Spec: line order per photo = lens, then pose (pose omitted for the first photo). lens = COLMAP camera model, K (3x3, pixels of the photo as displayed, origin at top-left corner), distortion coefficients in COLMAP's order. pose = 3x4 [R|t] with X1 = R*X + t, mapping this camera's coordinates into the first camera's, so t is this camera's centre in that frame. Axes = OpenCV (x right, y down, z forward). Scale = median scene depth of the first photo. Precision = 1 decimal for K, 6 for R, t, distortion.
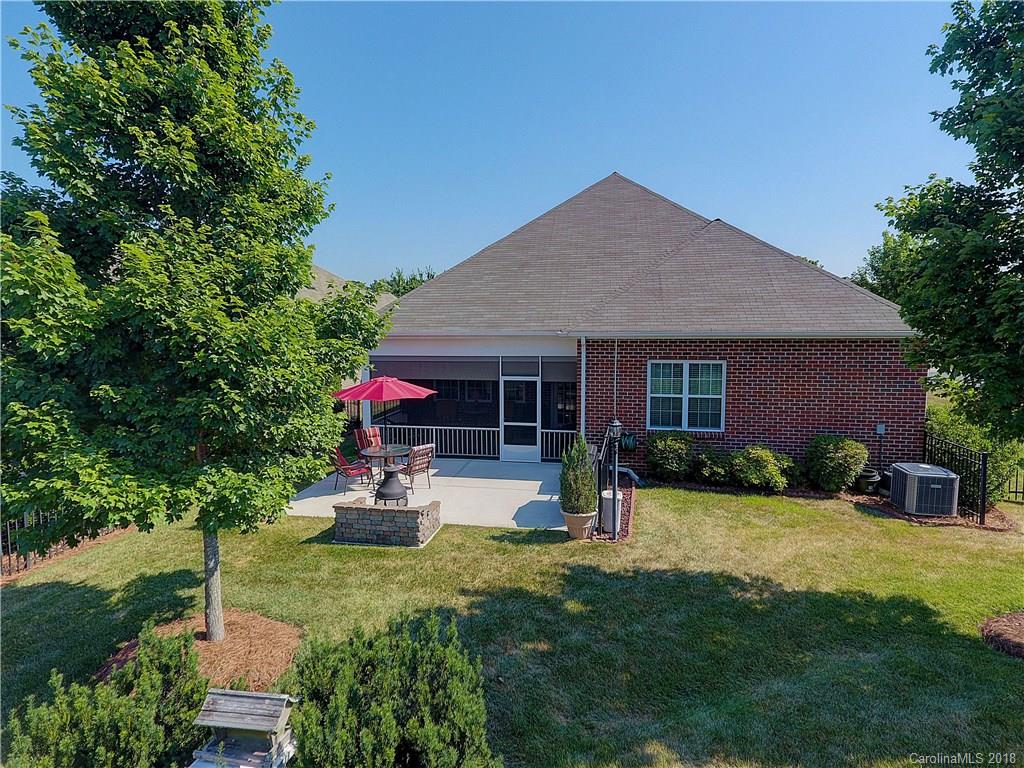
lens RADIAL K [[599.8, 0, 509.7], [0, 599.8, 382.3], [0, 0, 1]] dist [0.058281, 0.000030]
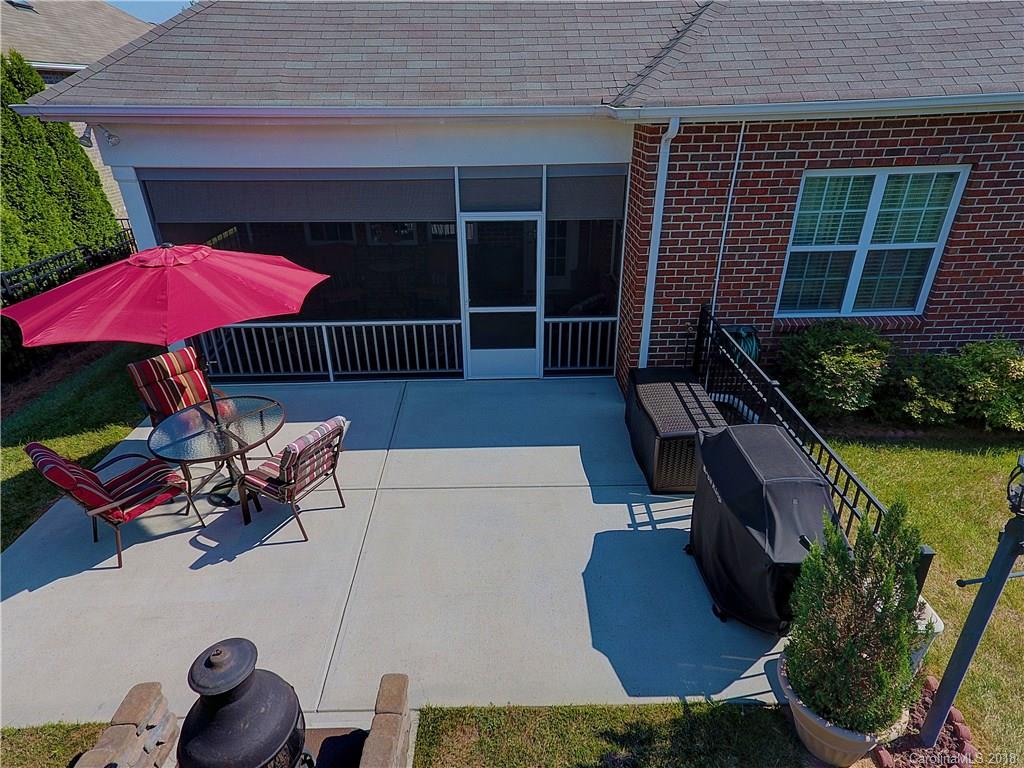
lens RADIAL K [[599.8, 0, 515.4], [0, 599.8, 379.4], [0, 0, 1]] dist [0.058281, 0.000030]
pose [[0.976511, -0.097098, 0.192351, -0.075336], [0.026166, 0.939540, 0.341439, -0.047428], [-0.213875, -0.328386, 0.920011, 0.523075]]
